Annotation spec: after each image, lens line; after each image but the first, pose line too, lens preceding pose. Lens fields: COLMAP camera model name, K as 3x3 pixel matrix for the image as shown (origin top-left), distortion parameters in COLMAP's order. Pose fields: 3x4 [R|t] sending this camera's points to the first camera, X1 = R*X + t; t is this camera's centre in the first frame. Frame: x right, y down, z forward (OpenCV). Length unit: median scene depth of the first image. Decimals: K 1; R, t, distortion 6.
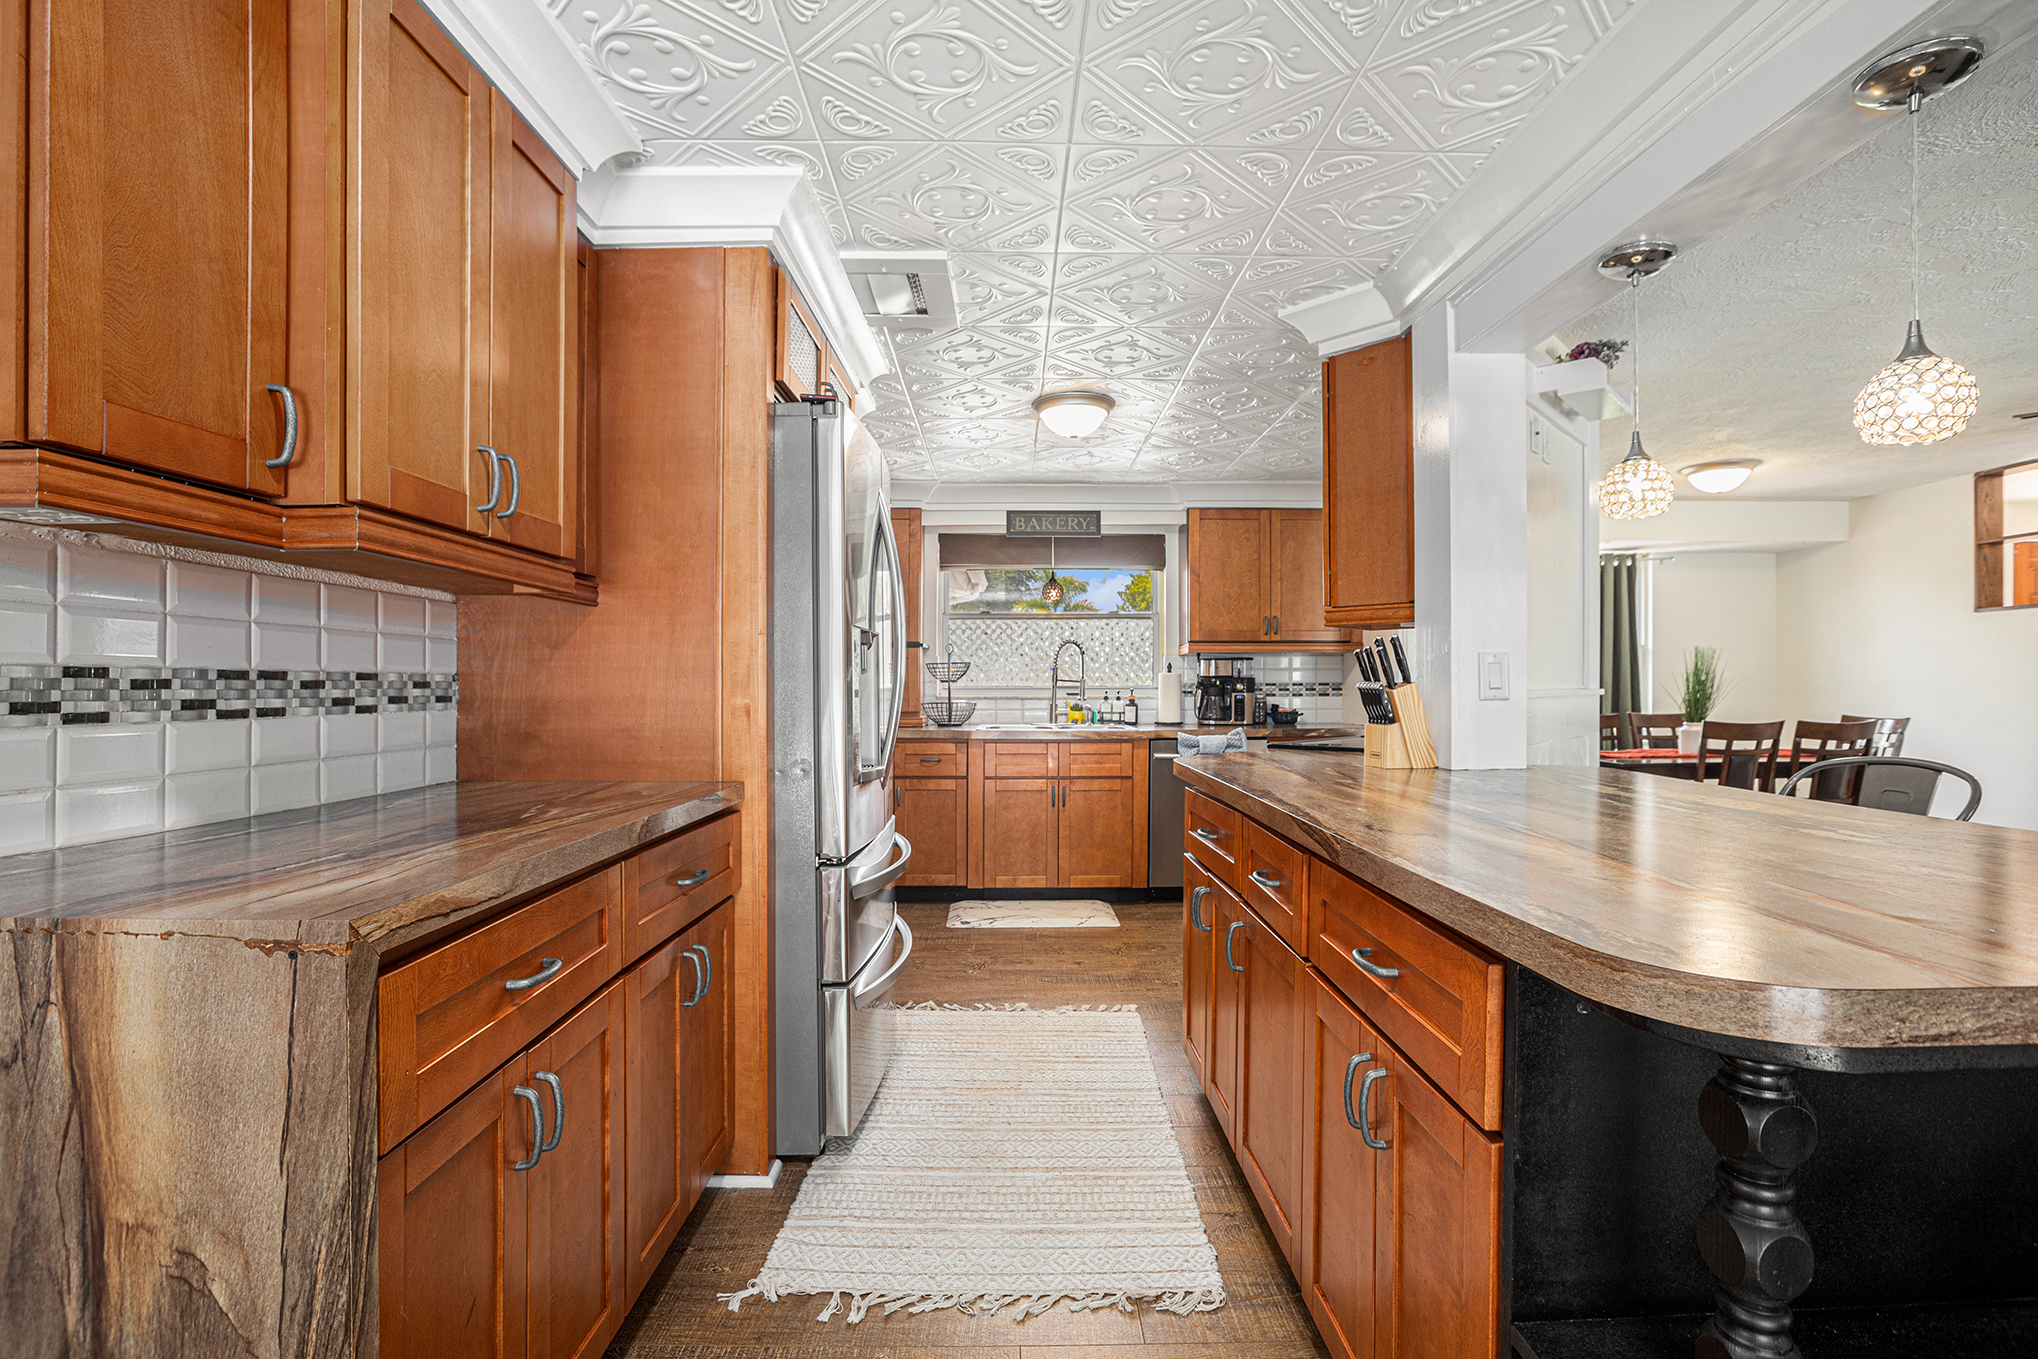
lens RADIAL K [[936.3, 0, 1033.7], [0, 936.3, 672.5], [0, 0, 1]] dist [-0.043328, 0.014494]
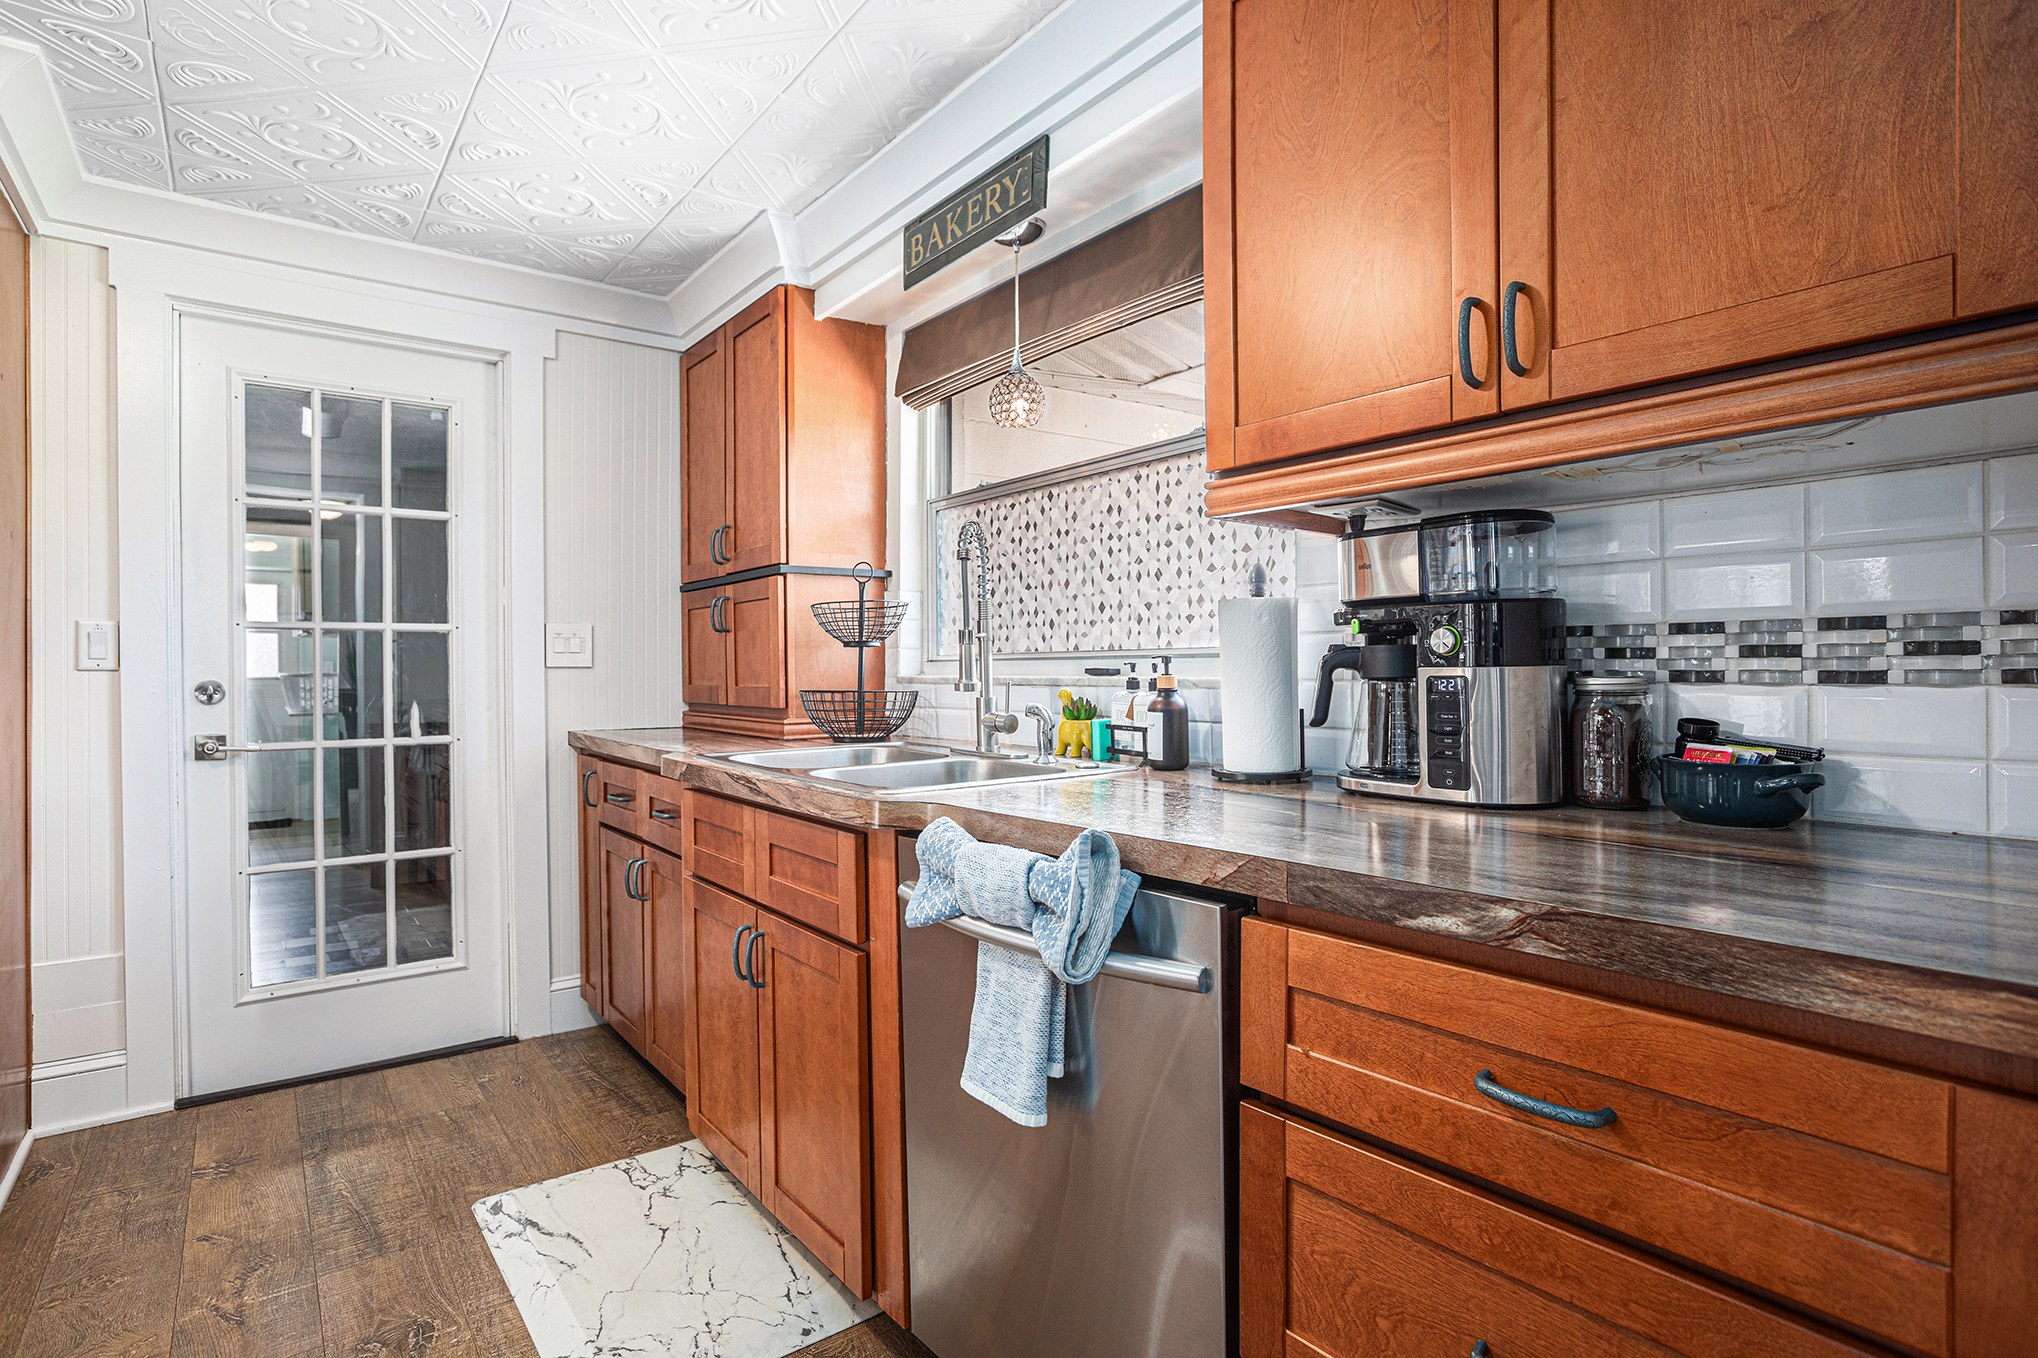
lens RADIAL K [[1027.4, 0, 1037.1], [0, 1027.4, 623.3], [0, 0, 1]] dist [-0.021817, 0.007577]
pose [[0.587412, -0.038637, -0.808365, 0.945417], [0.015440, 0.999213, -0.036540, 0.048350], [0.809141, 0.008983, 0.587546, 1.981671]]
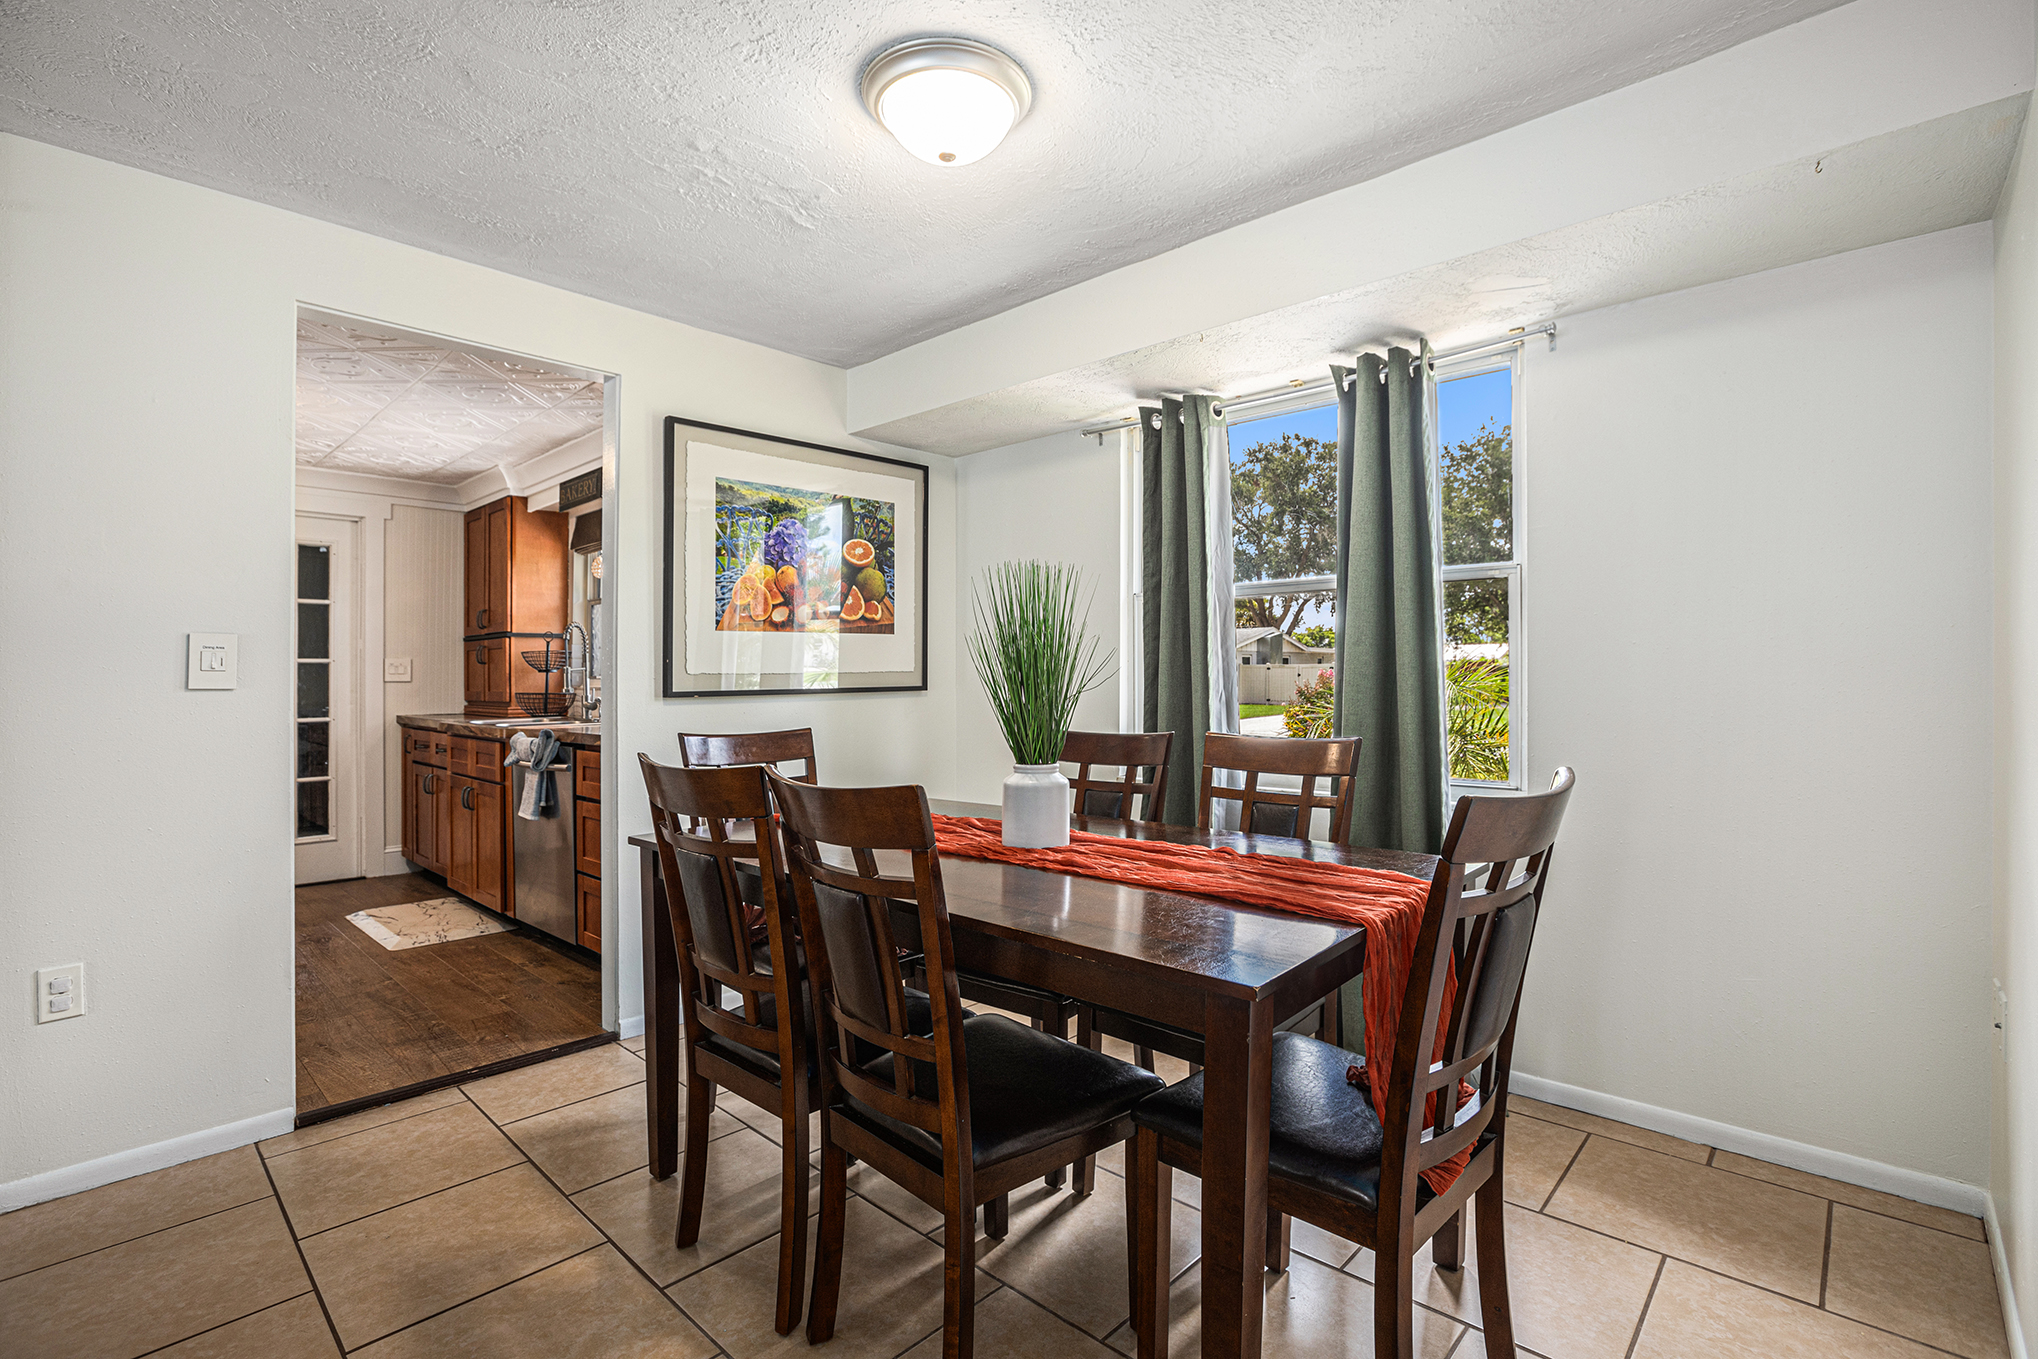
lens RADIAL K [[936.3, 0, 1032.1], [0, 936.3, 633.5], [0, 0, 1]] dist [-0.043328, 0.014494]
pose [[0.709486, -0.036872, -0.703754, 2.393462], [0.013306, 0.999153, -0.038935, 0.036570], [0.704594, 0.018259, 0.709376, 1.733119]]
